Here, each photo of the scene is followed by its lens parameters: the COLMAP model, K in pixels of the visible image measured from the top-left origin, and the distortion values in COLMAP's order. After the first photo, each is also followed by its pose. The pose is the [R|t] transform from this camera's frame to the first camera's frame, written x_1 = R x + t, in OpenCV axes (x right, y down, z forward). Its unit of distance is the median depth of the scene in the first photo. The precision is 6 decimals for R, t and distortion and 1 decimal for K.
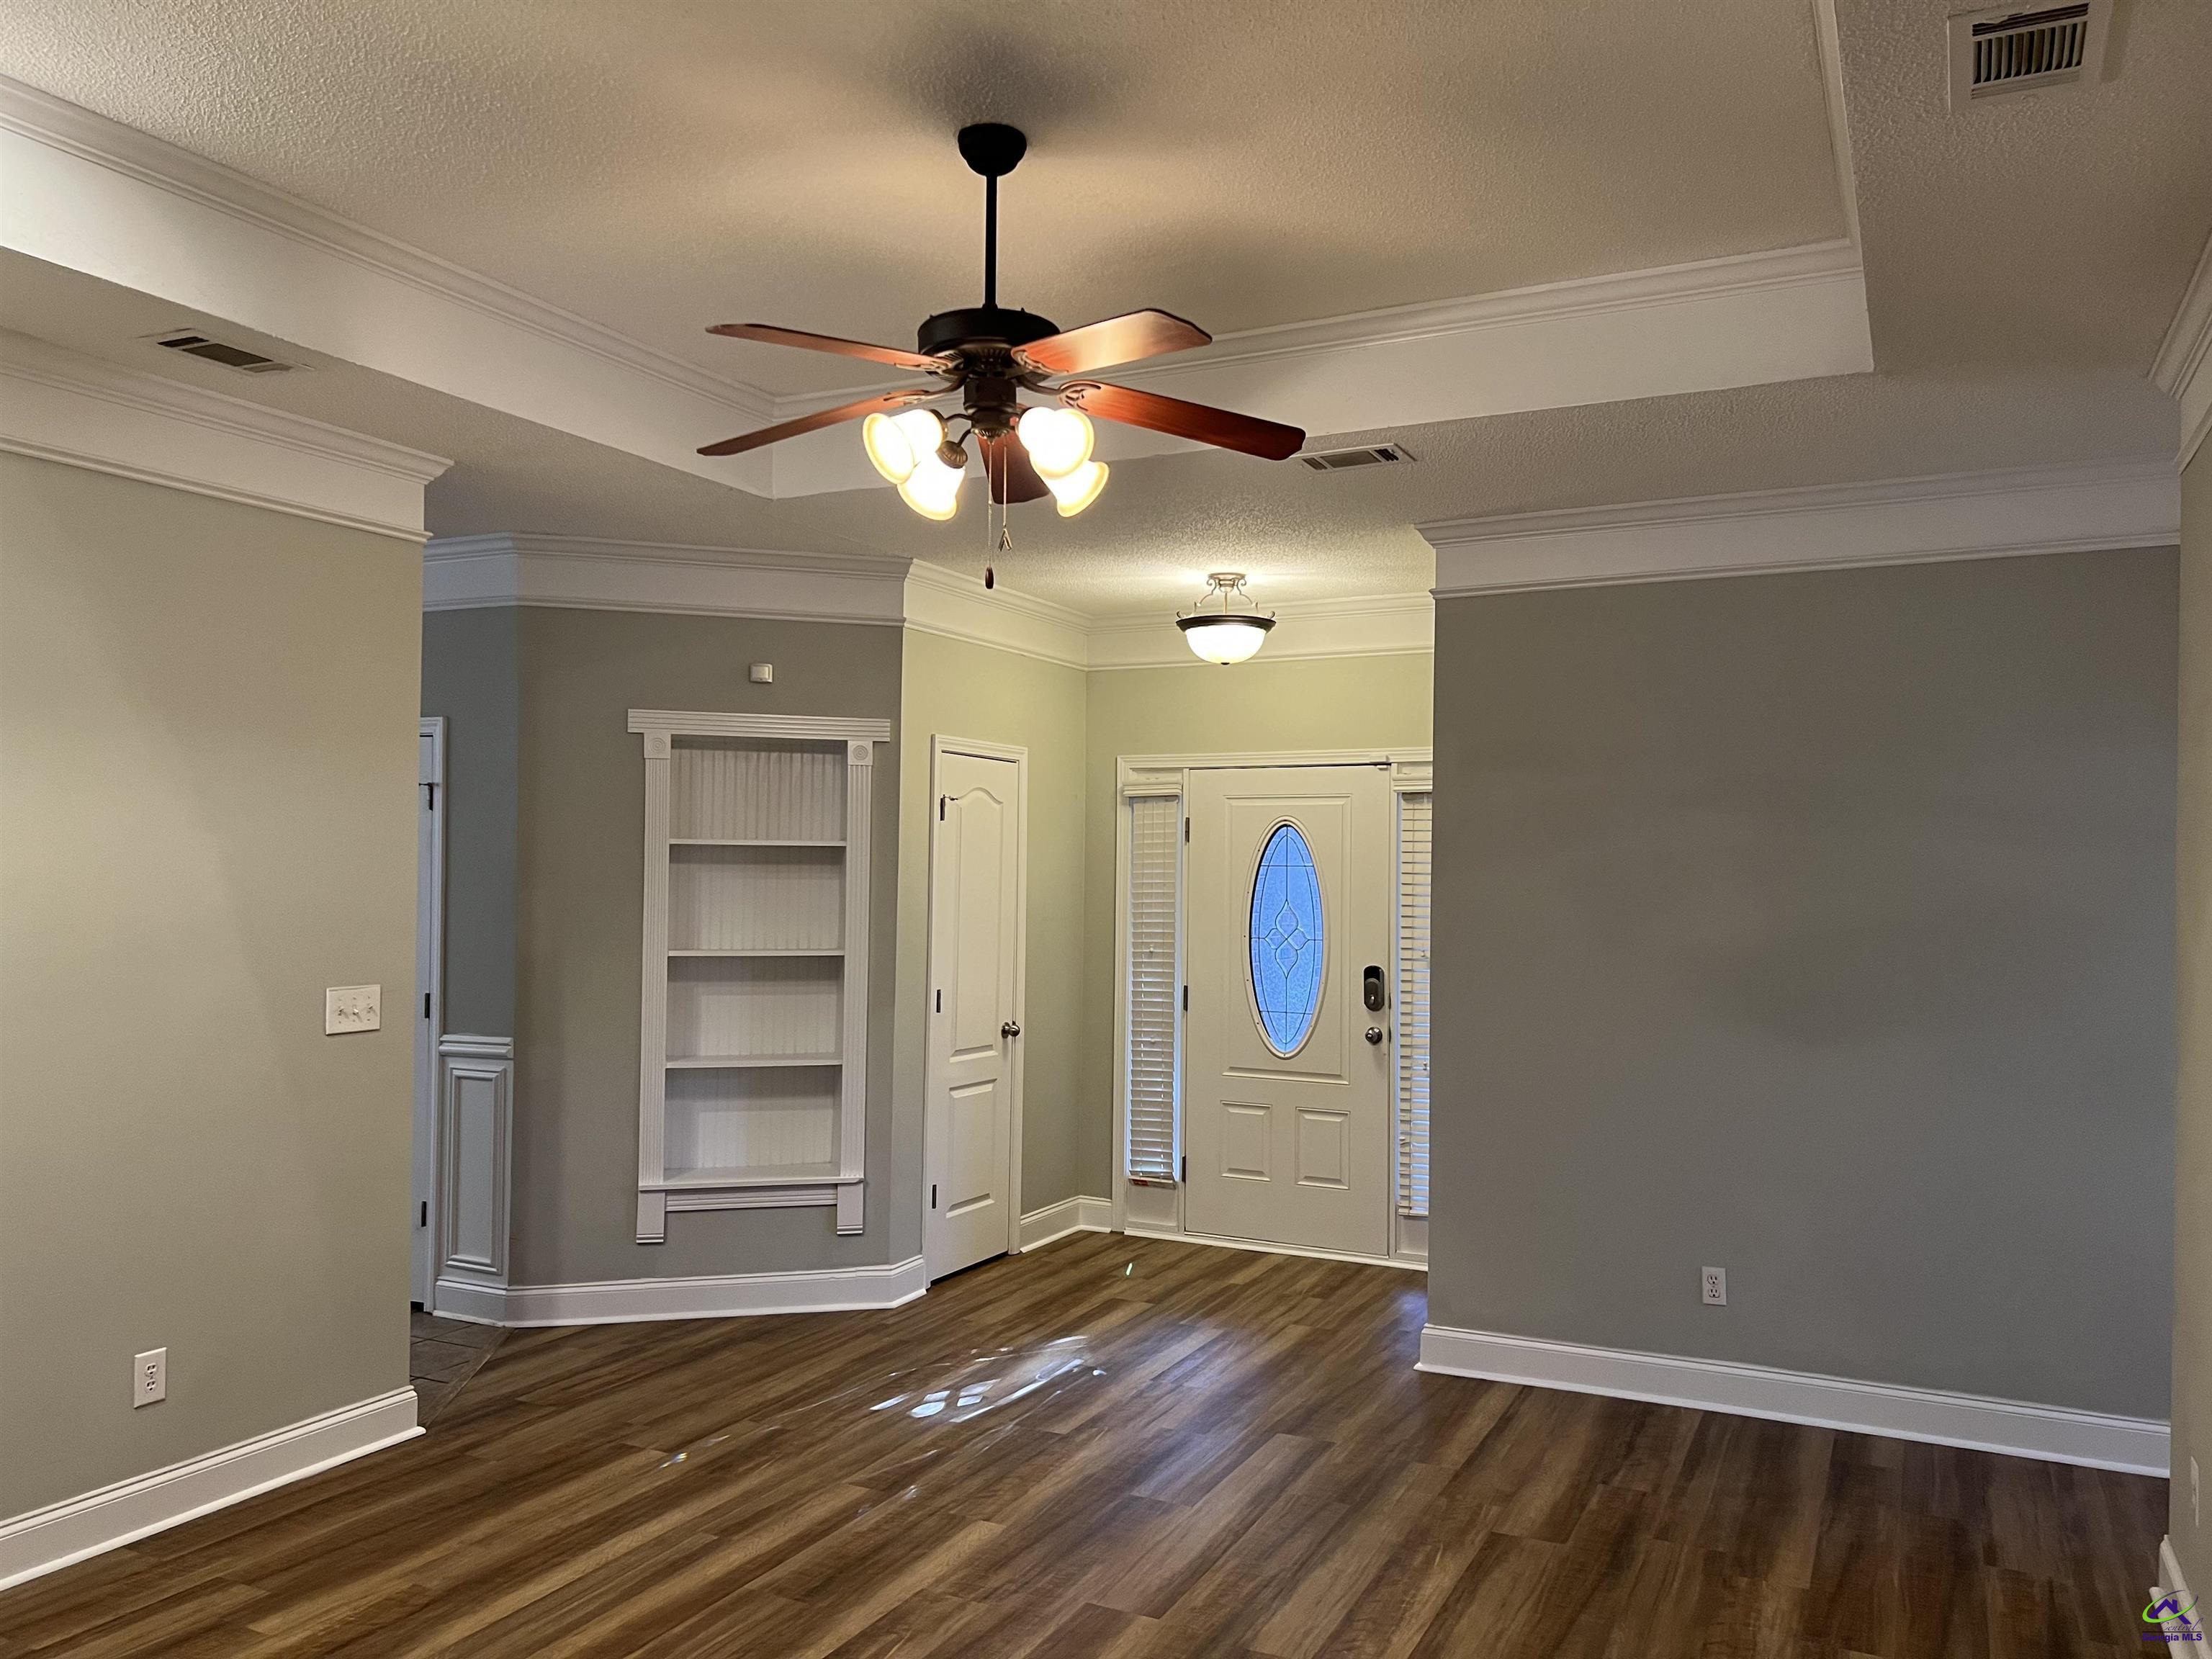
lens RADIAL K [[1659.3, 0, 1093.6], [0, 1659.3, 825.4], [0, 0, 1]] dist [0.053222, -0.056605]
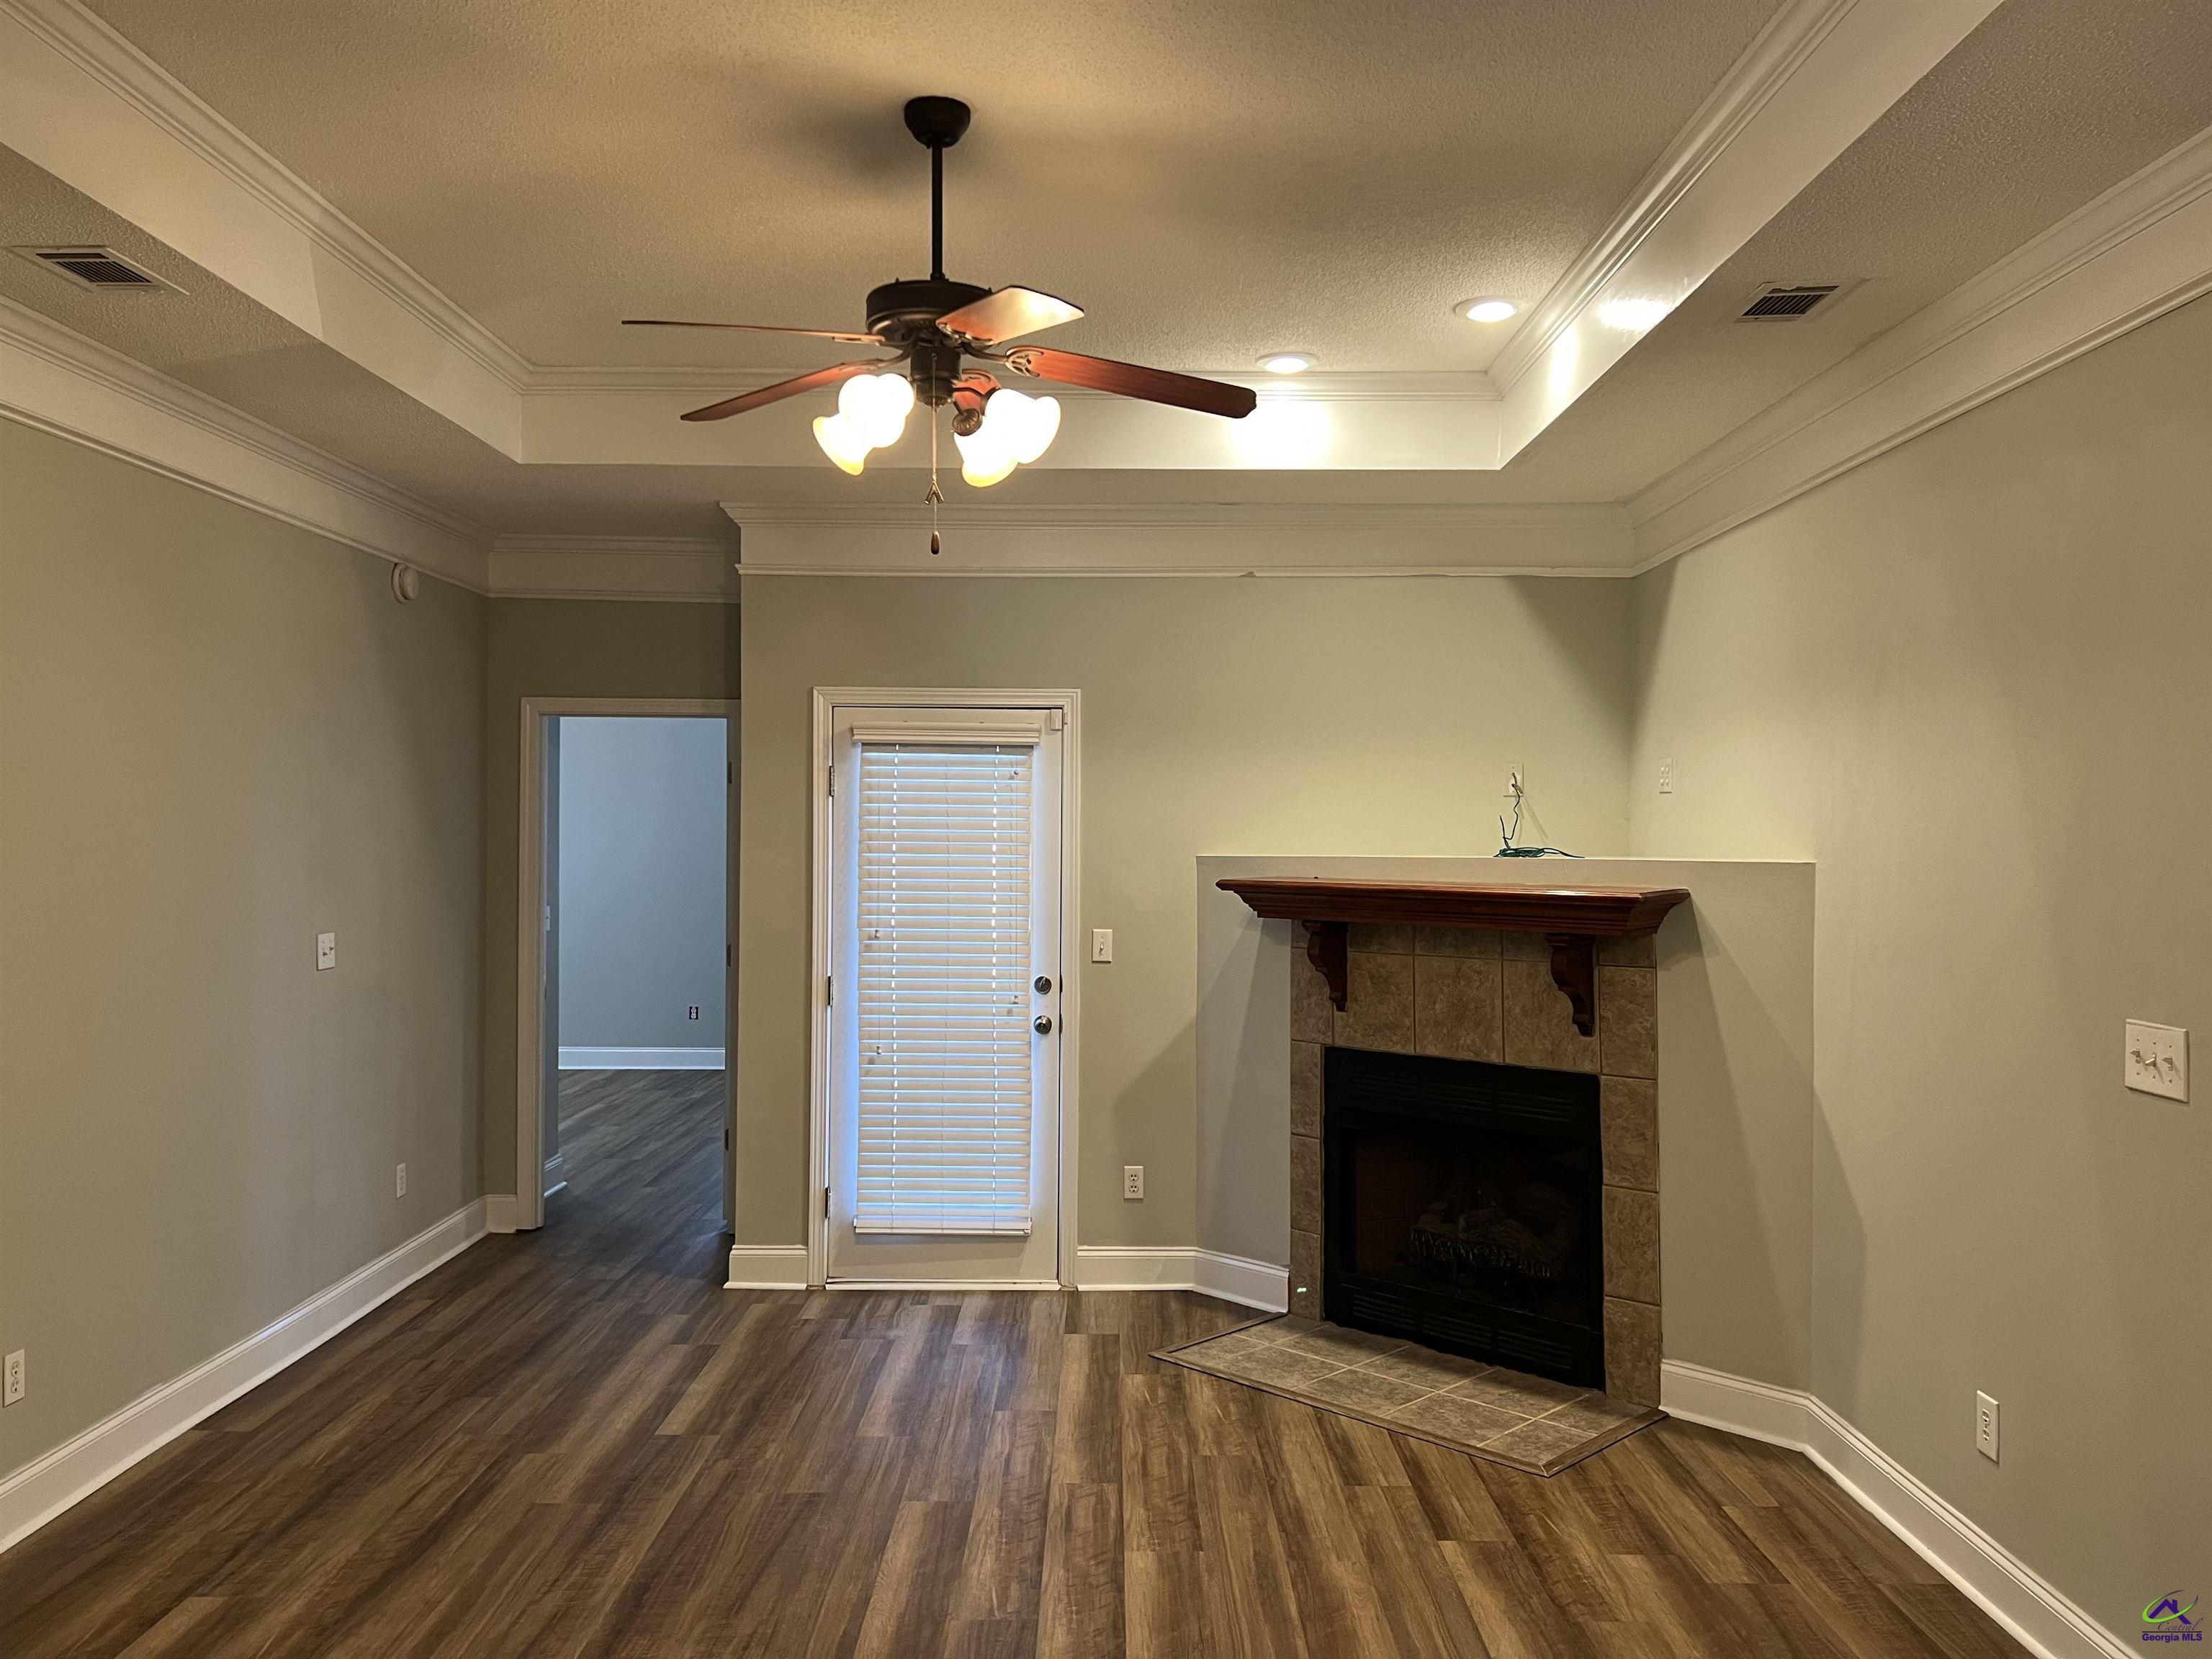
lens RADIAL K [[1659.3, 0, 1104.3], [0, 1659.3, 829.0], [0, 0, 1]] dist [0.053222, -0.056605]
pose [[-0.892680, -0.013509, -0.450488, 0.226900], [-0.001344, 0.999626, -0.027314, 0.041005], [0.450688, -0.023777, -0.892365, 1.470297]]
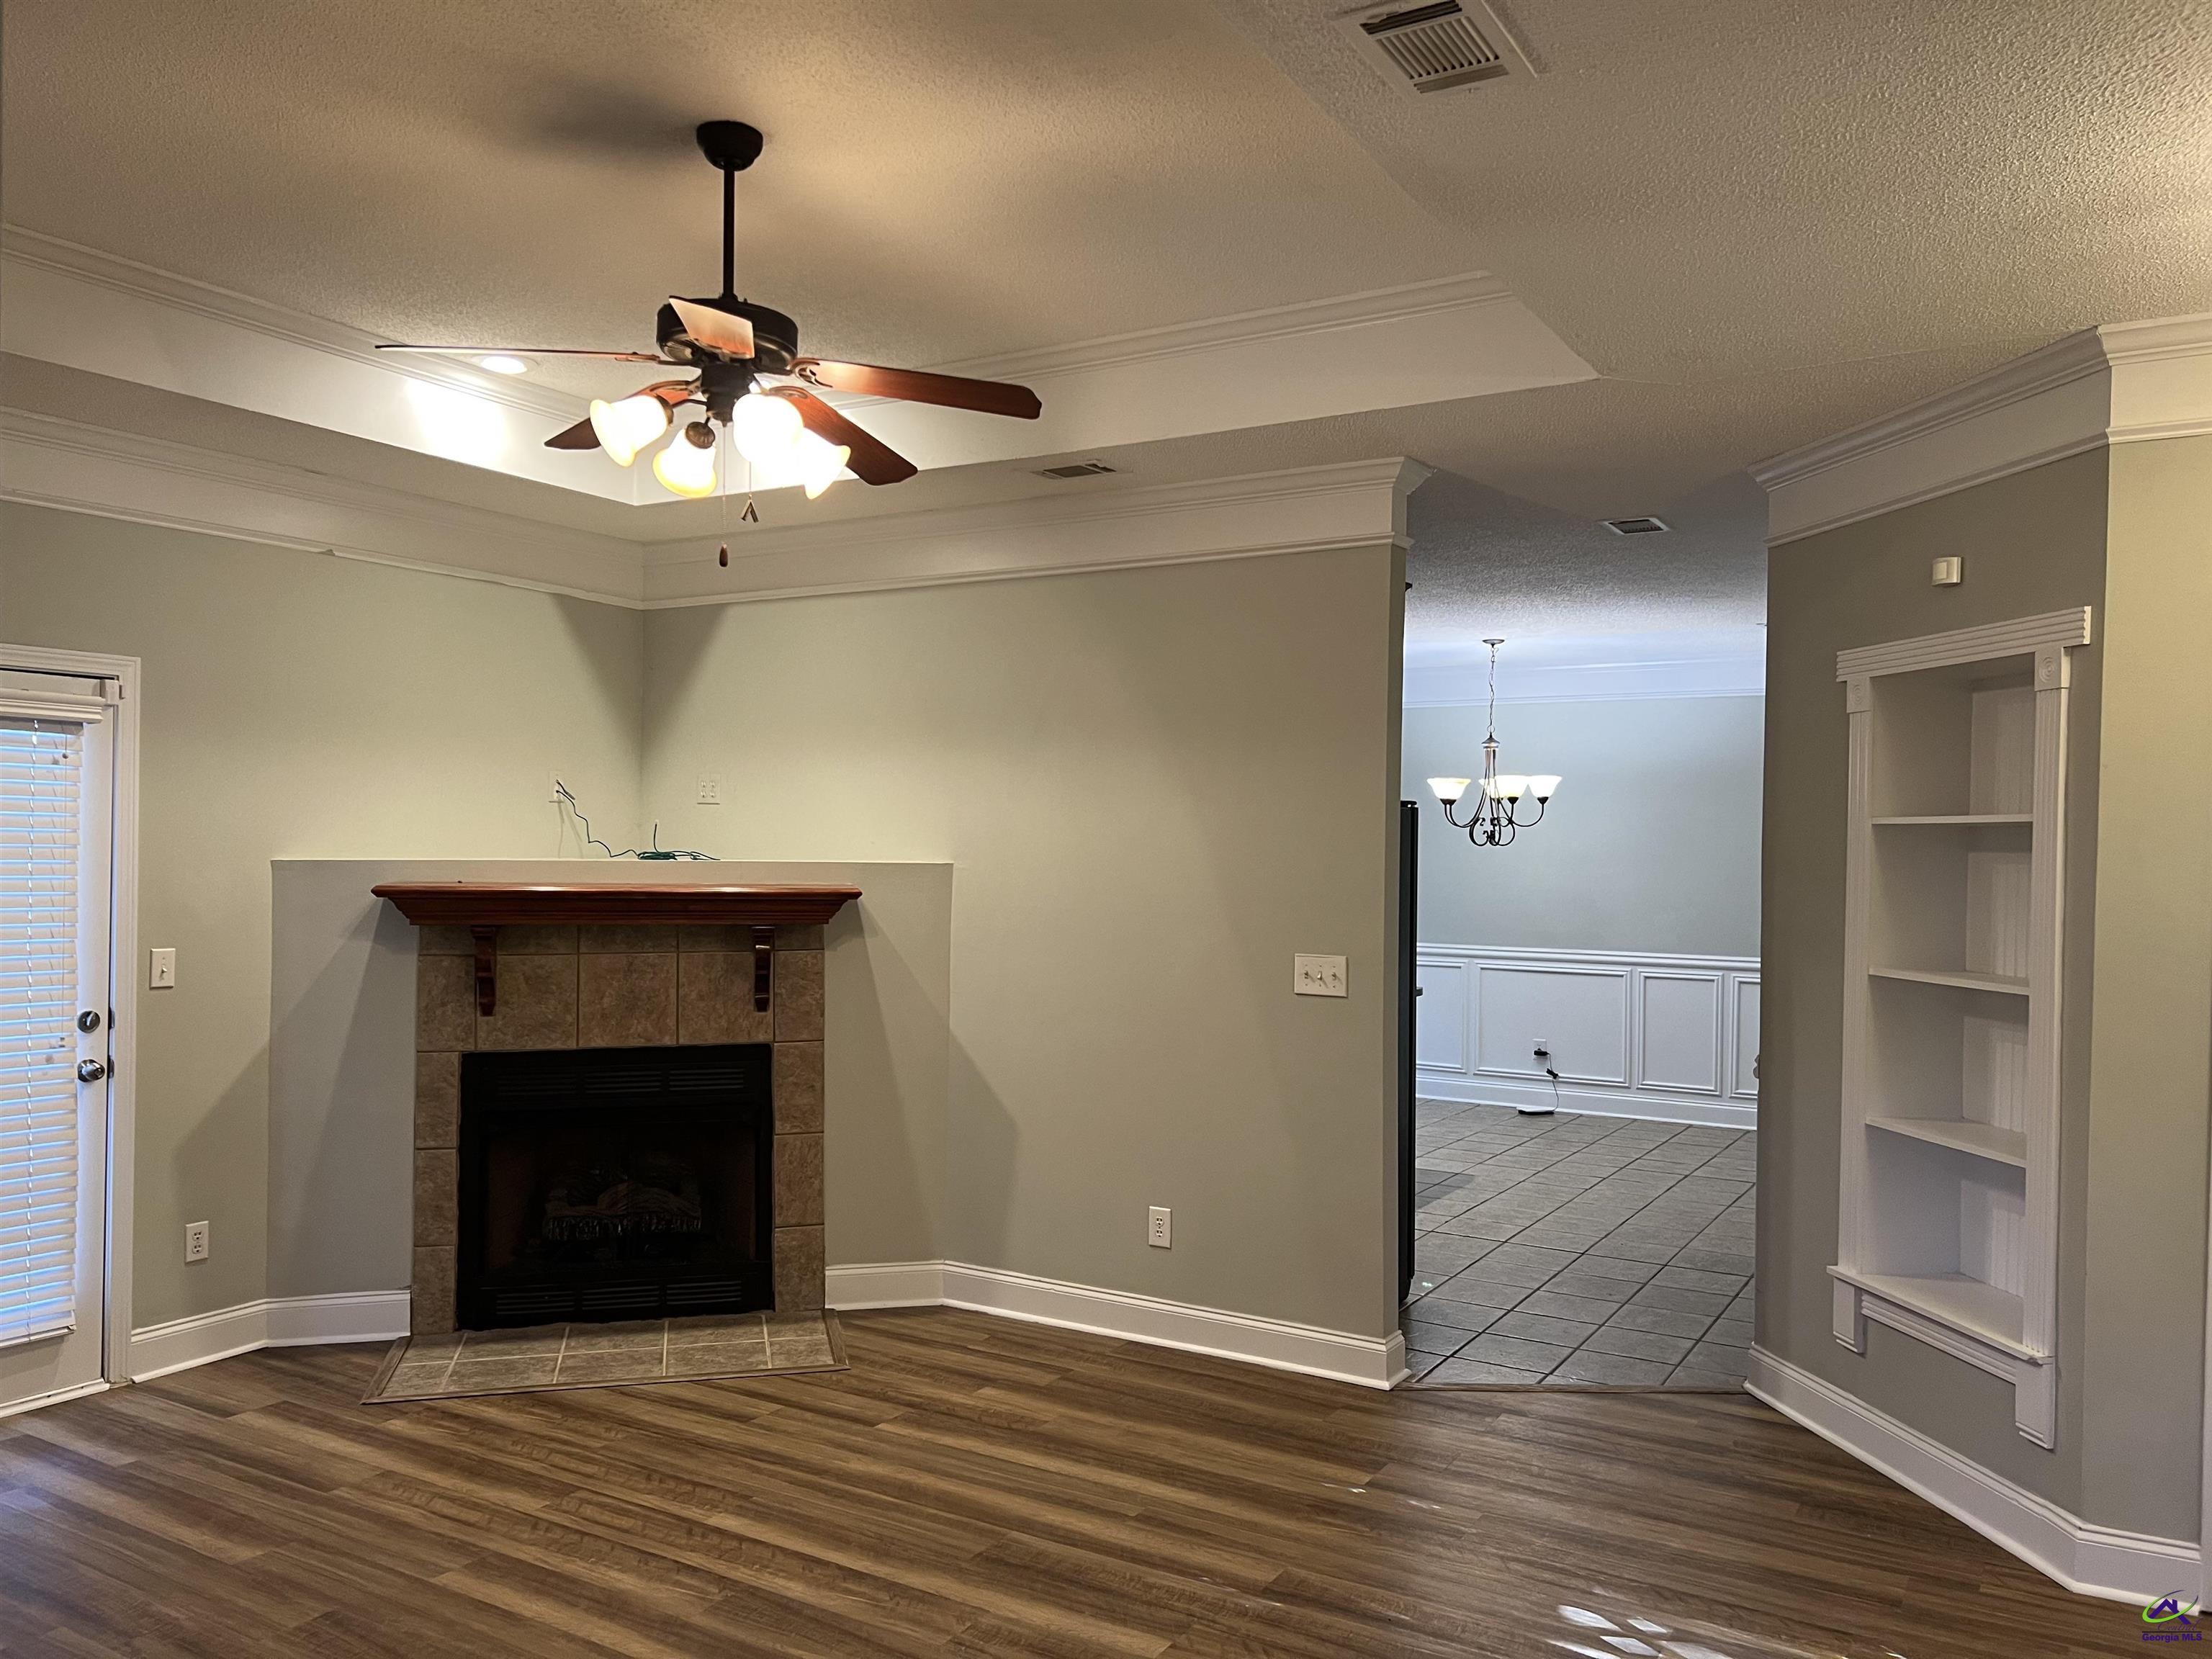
lens RADIAL K [[1659.3, 0, 1095.7], [0, 1659.3, 834.4], [0, 0, 1]] dist [0.053222, -0.056605]
pose [[-0.077771, -0.015980, -0.996843, 0.719320], [0.011028, 0.999797, -0.016887, 0.034135], [0.996910, -0.012307, -0.077579, 0.984390]]
